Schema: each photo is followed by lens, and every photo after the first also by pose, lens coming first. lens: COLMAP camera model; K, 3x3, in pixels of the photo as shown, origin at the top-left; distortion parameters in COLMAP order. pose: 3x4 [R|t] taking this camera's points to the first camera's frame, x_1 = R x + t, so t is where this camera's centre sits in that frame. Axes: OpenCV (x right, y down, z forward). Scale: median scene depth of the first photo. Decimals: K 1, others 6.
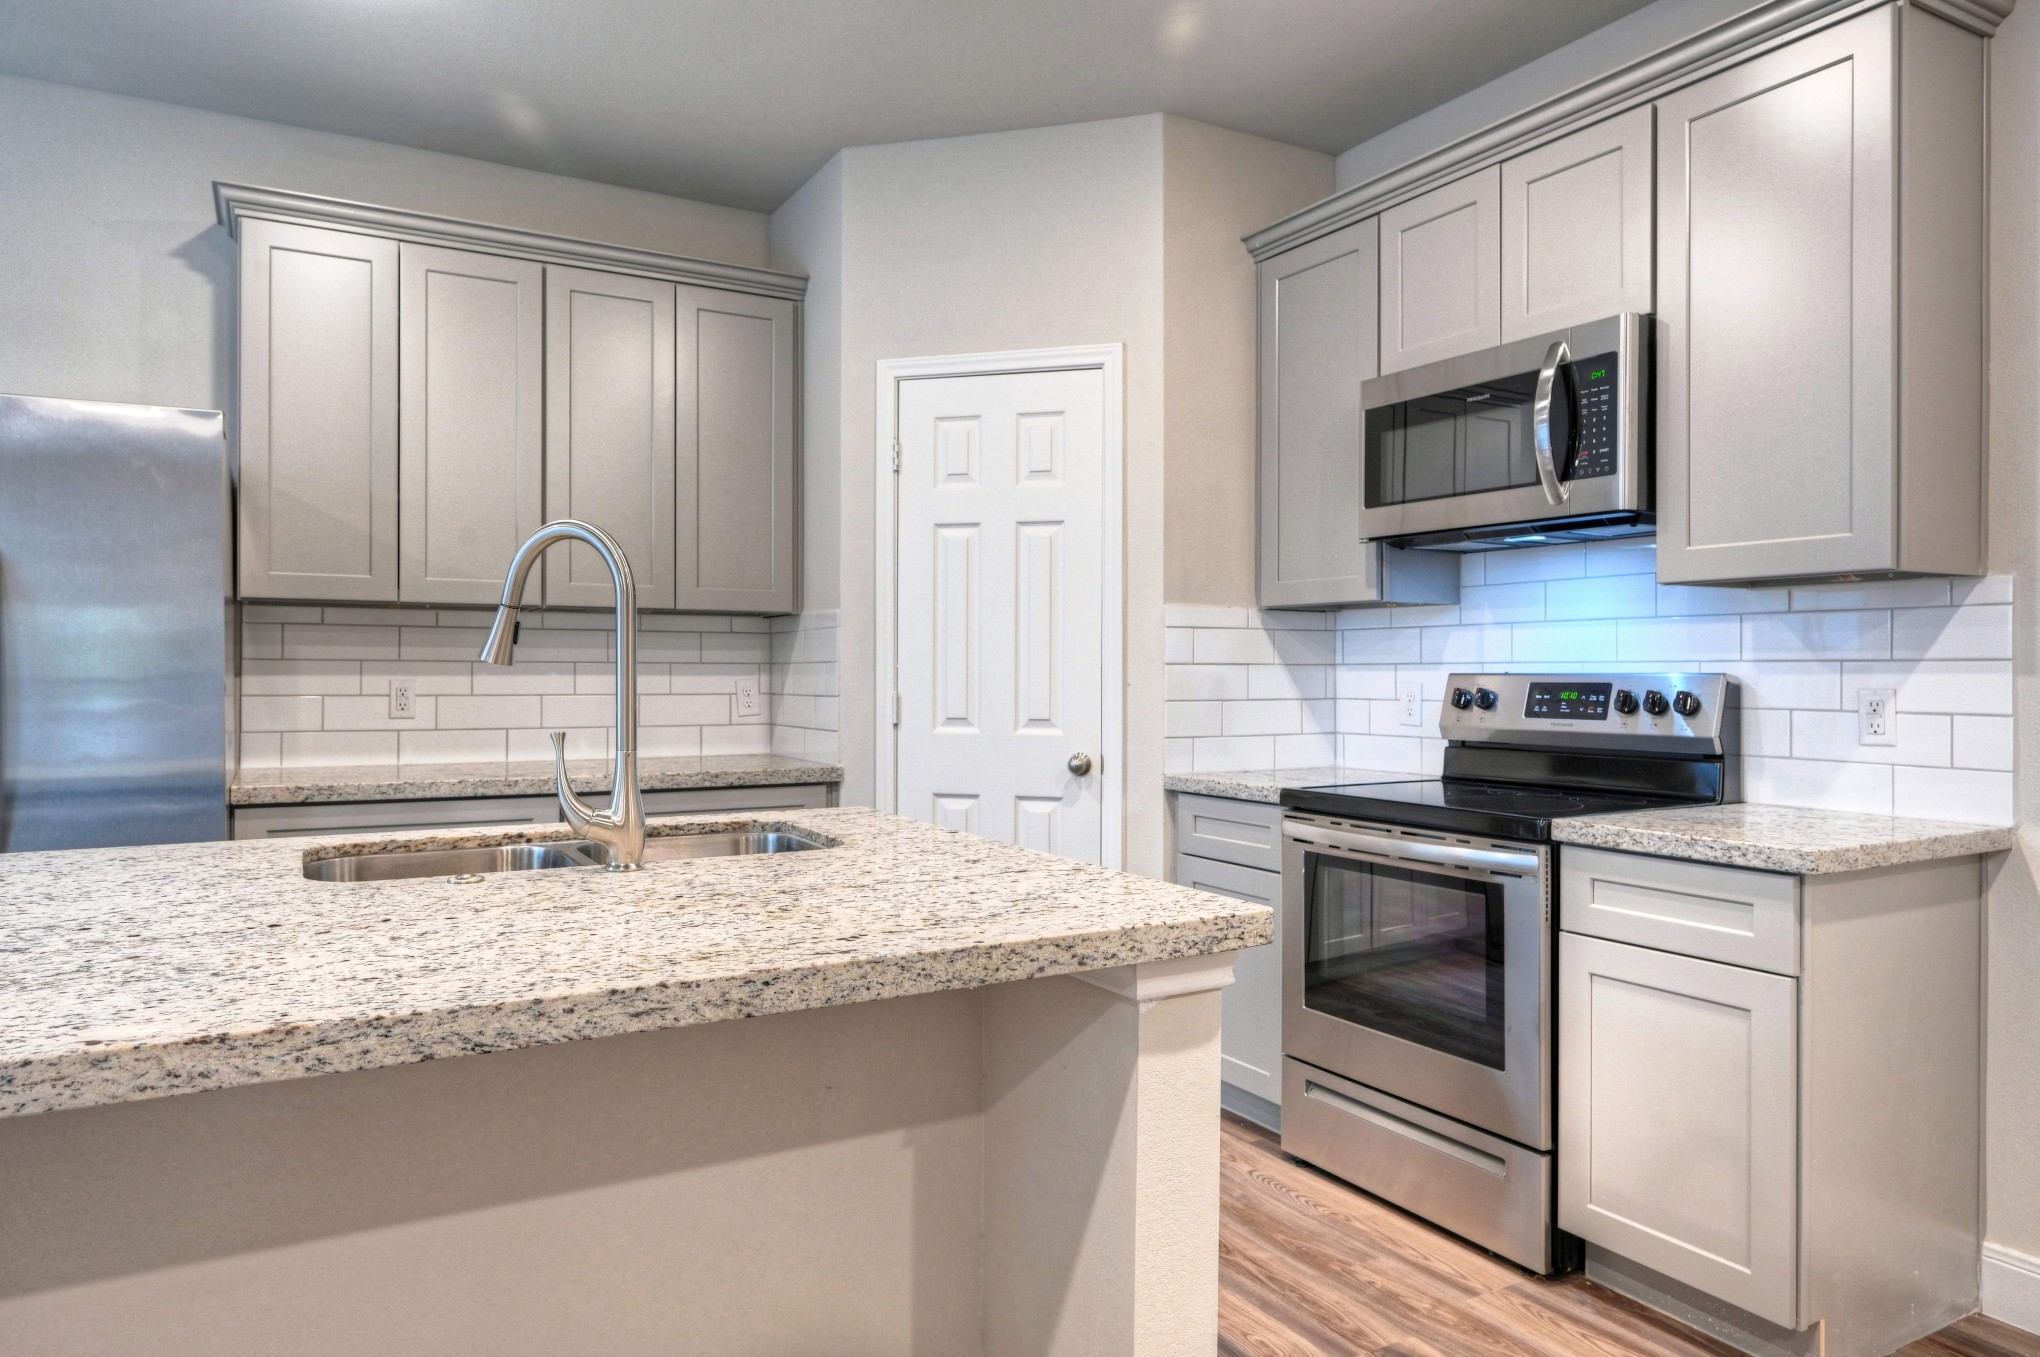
lens RADIAL K [[1279.4, 0, 1028.5], [0, 1279.4, 672.9], [0, 0, 1]] dist [0.013976, 0.001100]
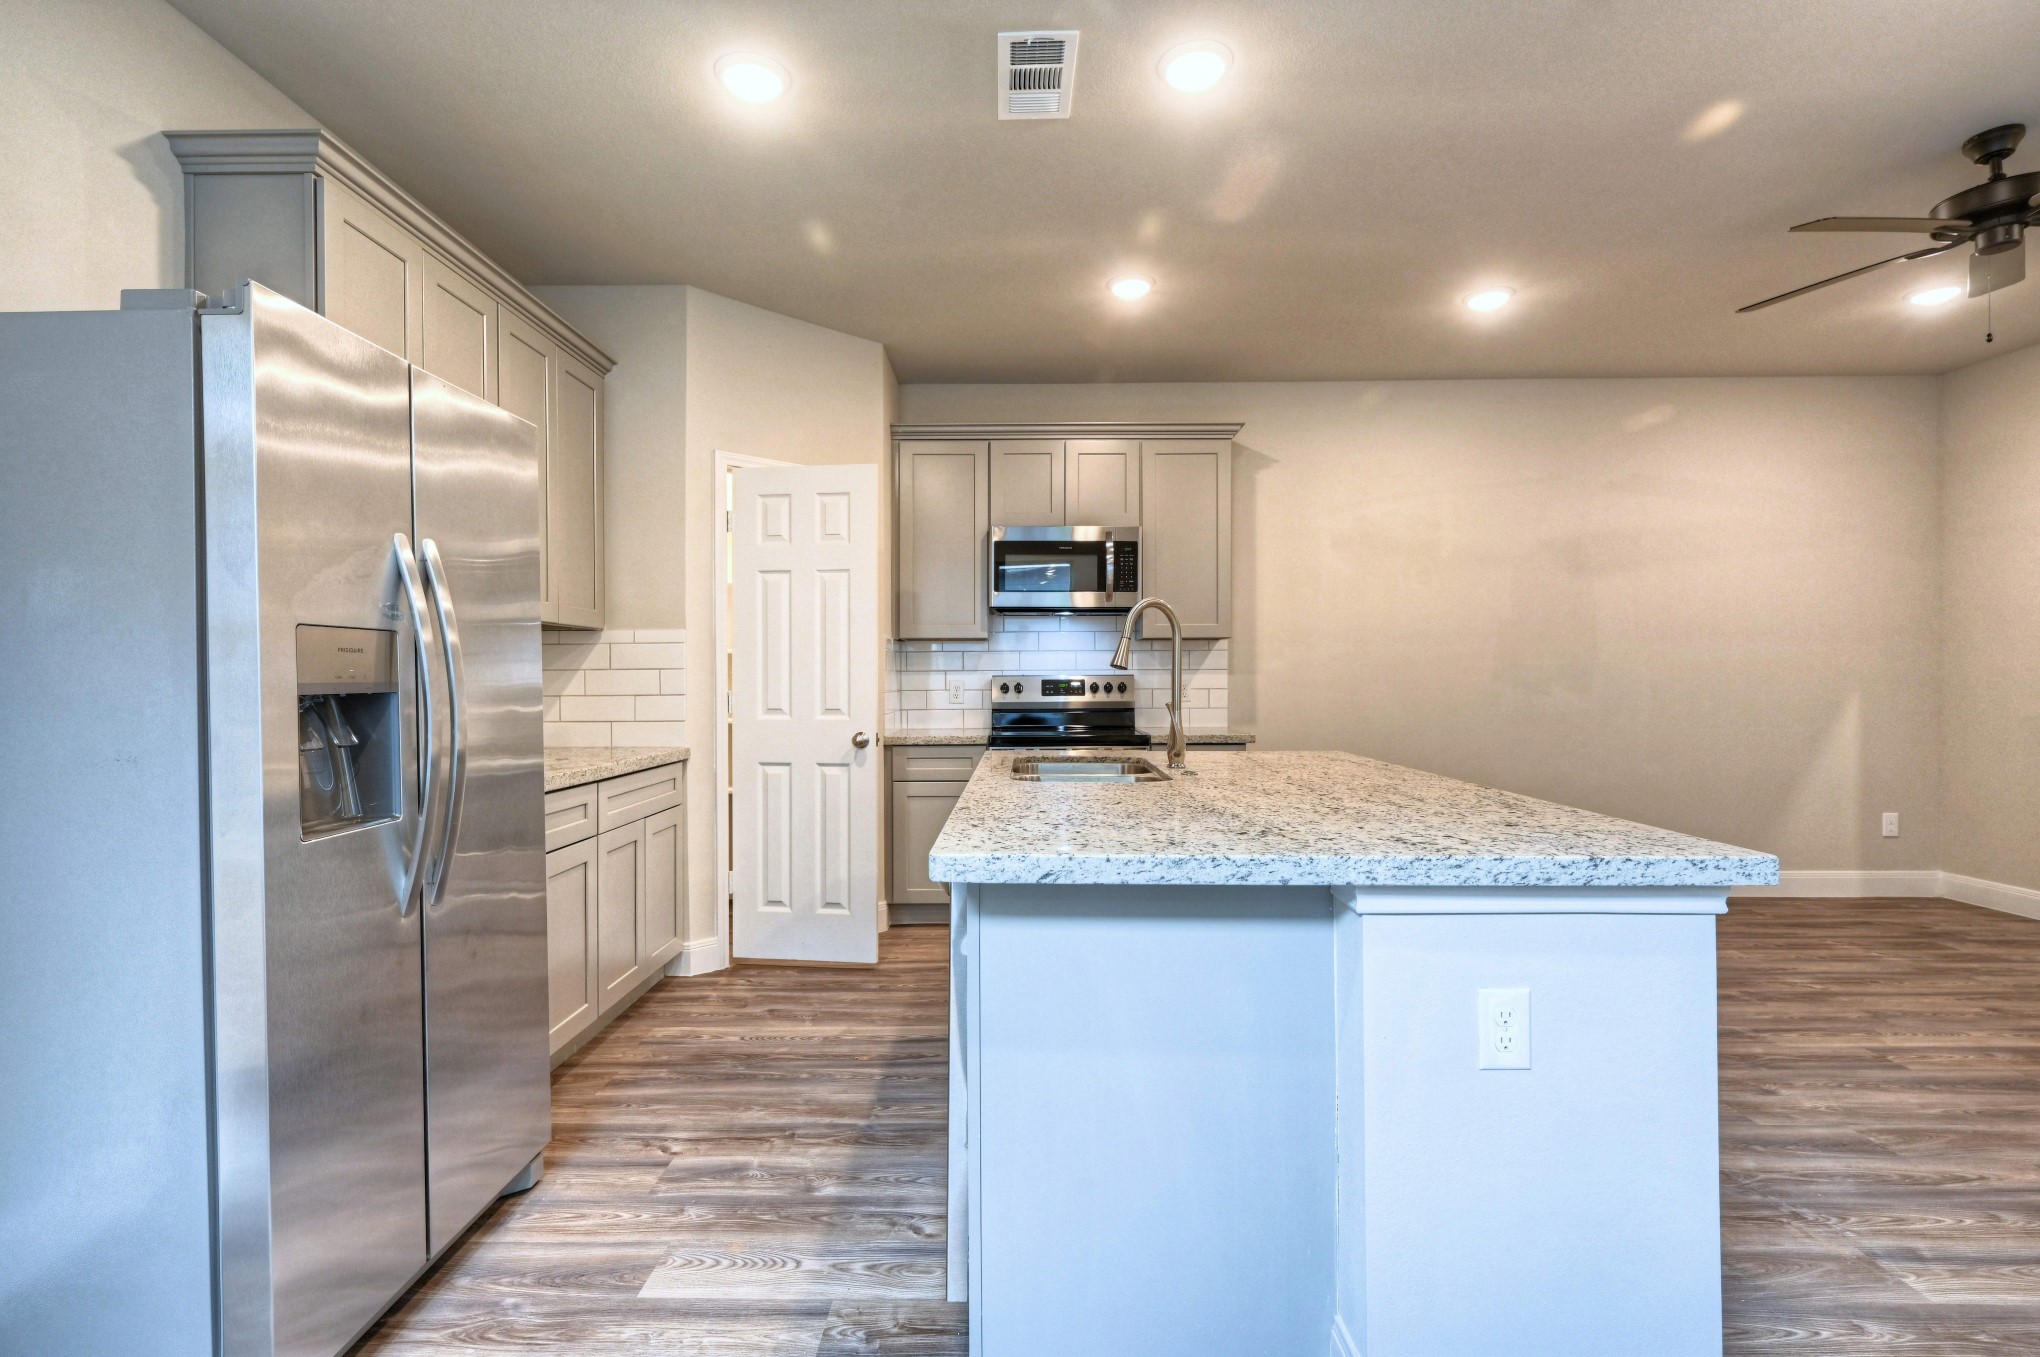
lens RADIAL K [[916.9, 0, 1015.0], [0, 916.9, 685.6], [0, 0, 1]] dist [-0.000151, 0.000581]
pose [[0.492502, -0.025459, 0.869939, -0.946131], [0.008323, 0.999664, 0.024543, -0.019967], [-0.870272, -0.004846, 0.492548, 0.289992]]
